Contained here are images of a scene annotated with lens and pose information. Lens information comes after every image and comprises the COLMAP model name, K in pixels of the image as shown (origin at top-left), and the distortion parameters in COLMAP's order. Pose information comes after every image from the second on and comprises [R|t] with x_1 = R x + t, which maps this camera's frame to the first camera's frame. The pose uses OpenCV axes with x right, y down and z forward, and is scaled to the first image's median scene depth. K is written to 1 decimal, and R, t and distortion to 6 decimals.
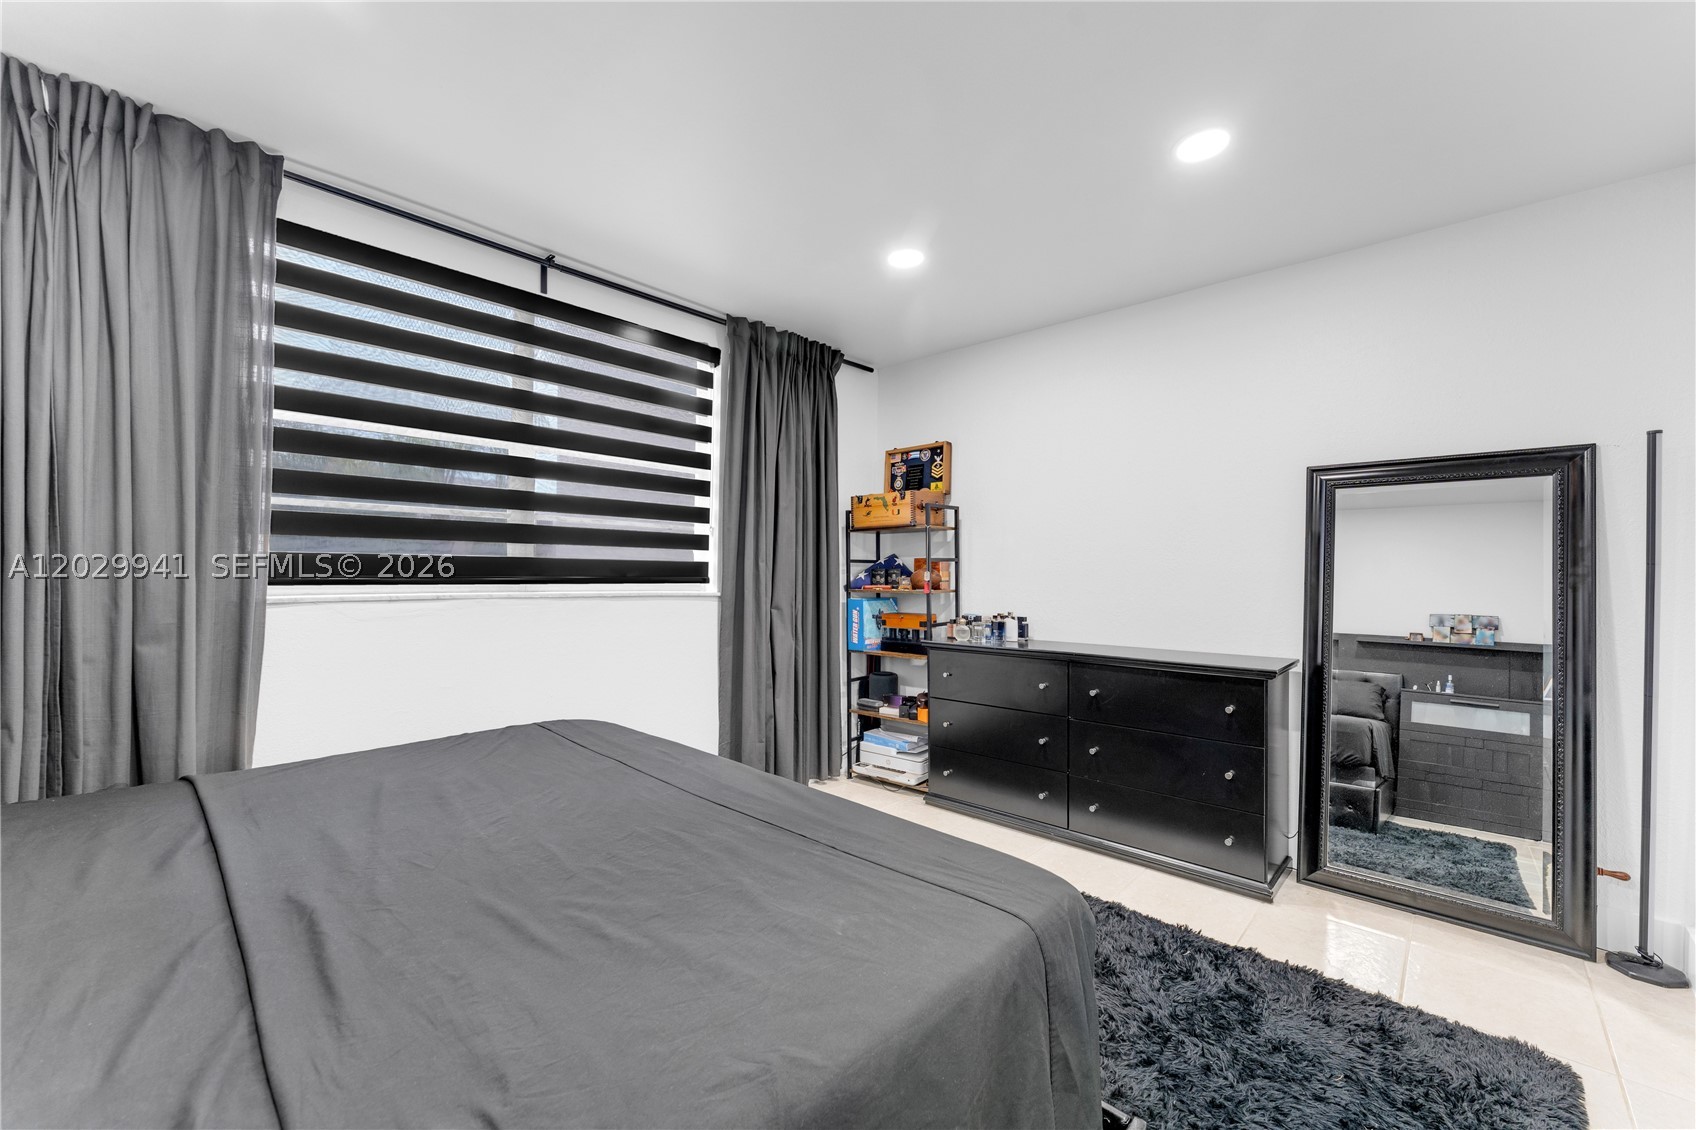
lens RADIAL K [[686.5, 0, 848.0], [0, 686.5, 565.0], [0, 0, 1]] dist [-0.001620, -0.000190]
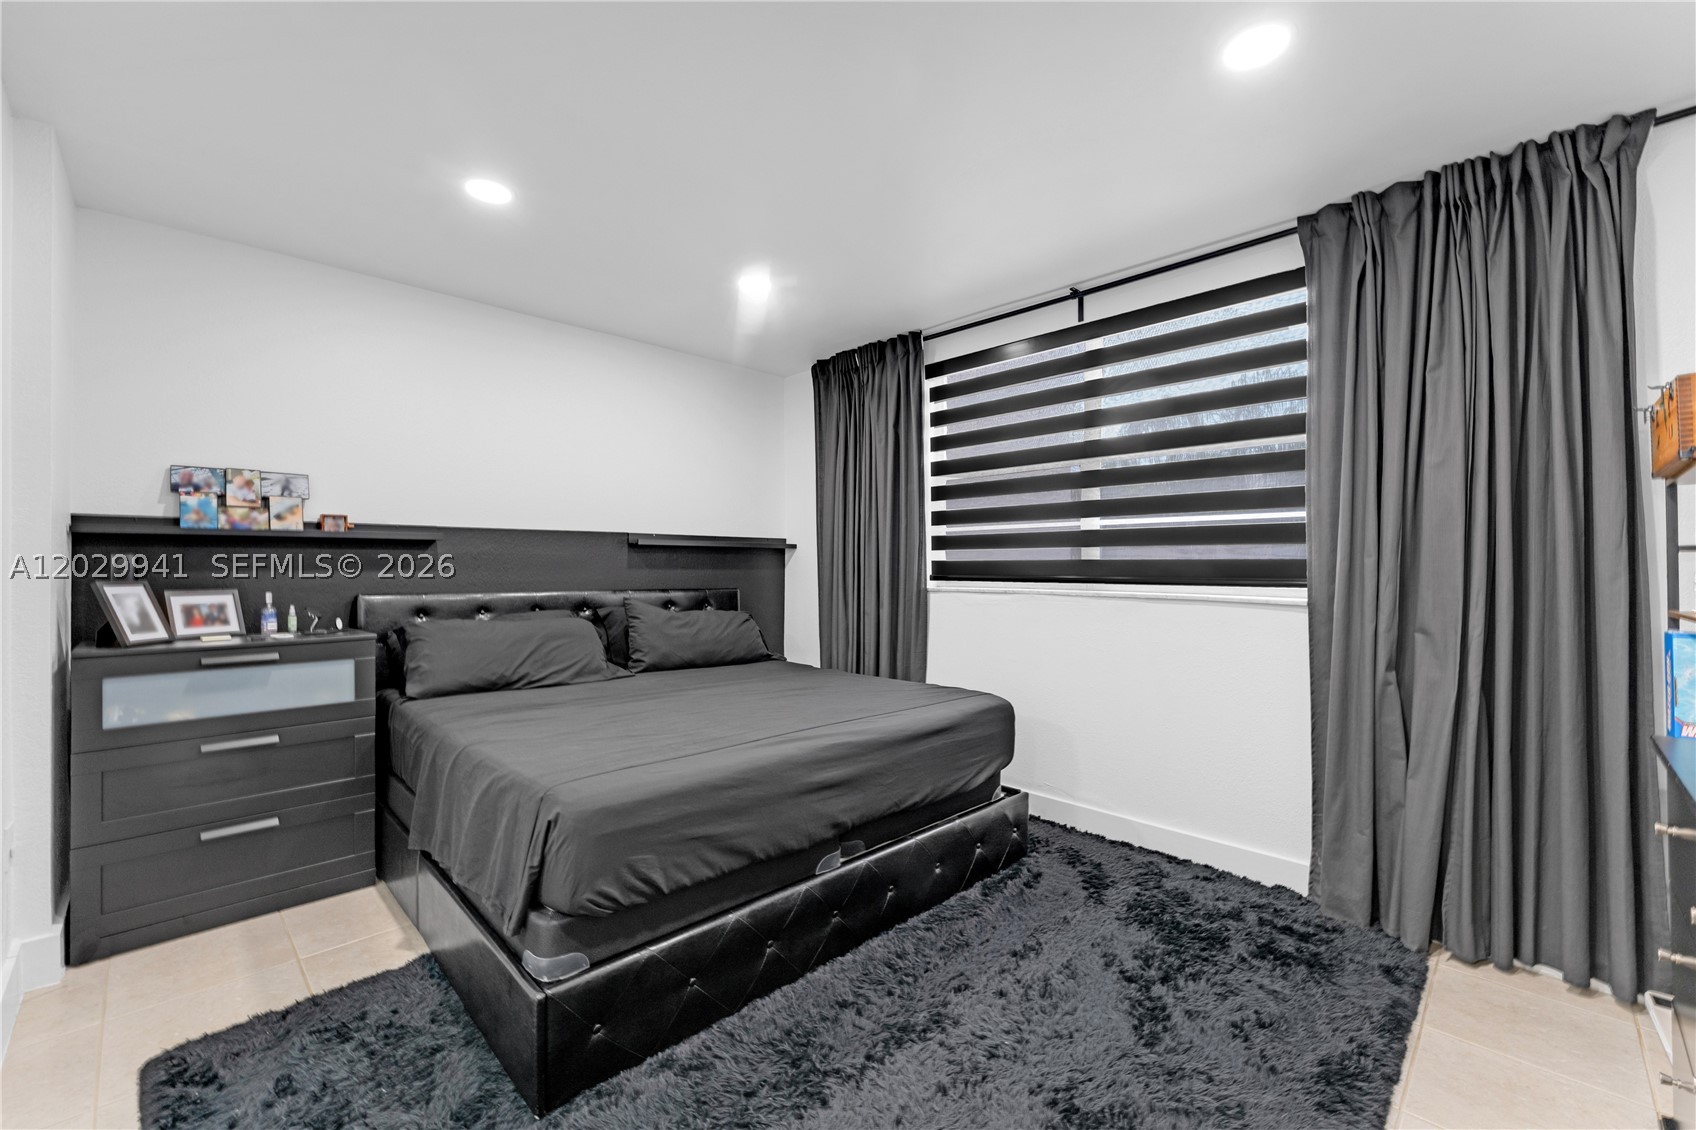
lens RADIAL K [[686.5, 0, 848.0], [0, 686.5, 565.0], [0, 0, 1]] dist [-0.001620, -0.000190]
pose [[-0.033639, -0.015254, -0.999318, 0.716863], [0.005352, 0.999866, -0.015443, 0.013600], [0.999420, -0.005868, -0.033553, 0.700111]]
